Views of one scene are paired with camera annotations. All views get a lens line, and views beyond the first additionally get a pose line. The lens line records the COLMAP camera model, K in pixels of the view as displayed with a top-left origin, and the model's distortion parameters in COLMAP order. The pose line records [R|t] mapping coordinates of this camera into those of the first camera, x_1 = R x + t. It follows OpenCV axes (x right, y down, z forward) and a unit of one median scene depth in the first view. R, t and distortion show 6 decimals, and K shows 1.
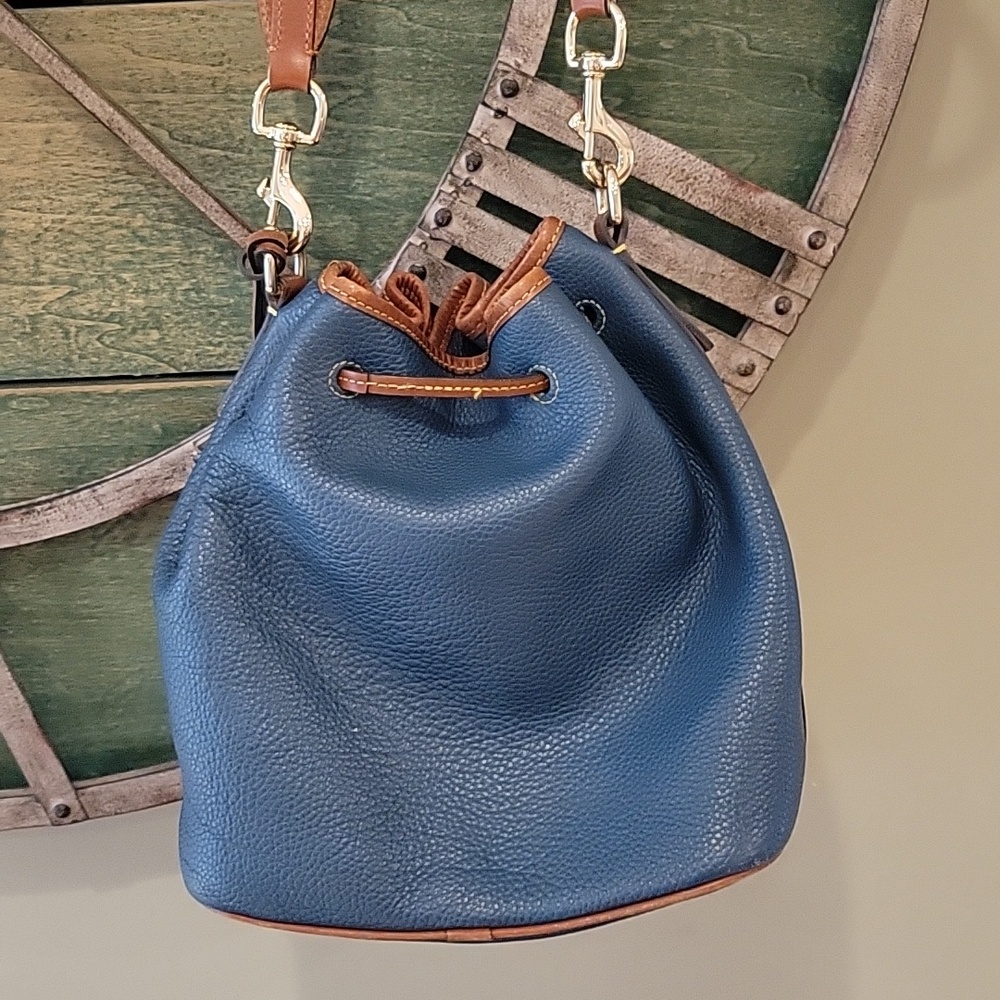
lens RADIAL K [[1793.9, 0, 500.0], [0, 1793.9, 500.0], [0, 0, 1]] dist [0.008341, 0.278027]
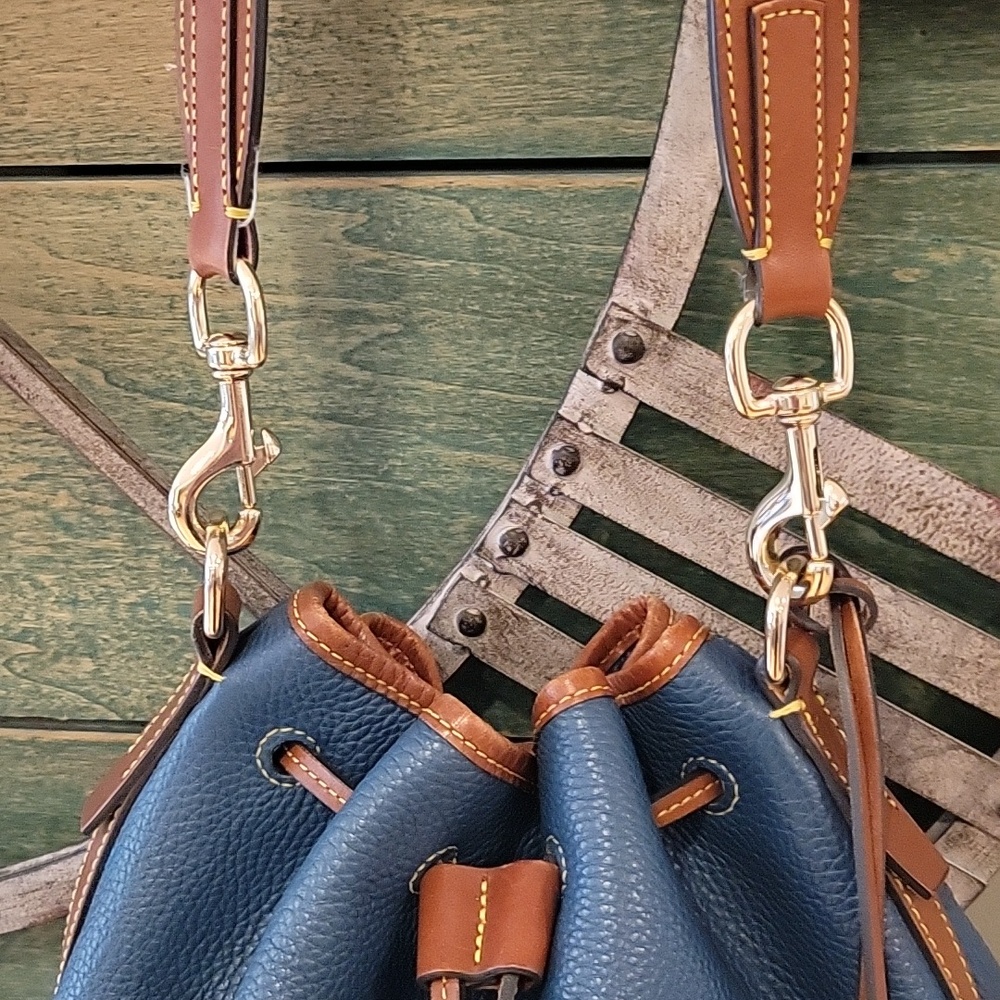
lens RADIAL K [[1793.9, 0, 500.0], [0, 1793.9, 500.0], [0, 0, 1]] dist [0.008341, 0.278027]
pose [[0.988955, 0.058496, -0.136184, 0.045494], [-0.059454, 0.998227, -0.002972, -0.169019], [0.135769, 0.011036, 0.990679, 0.393023]]
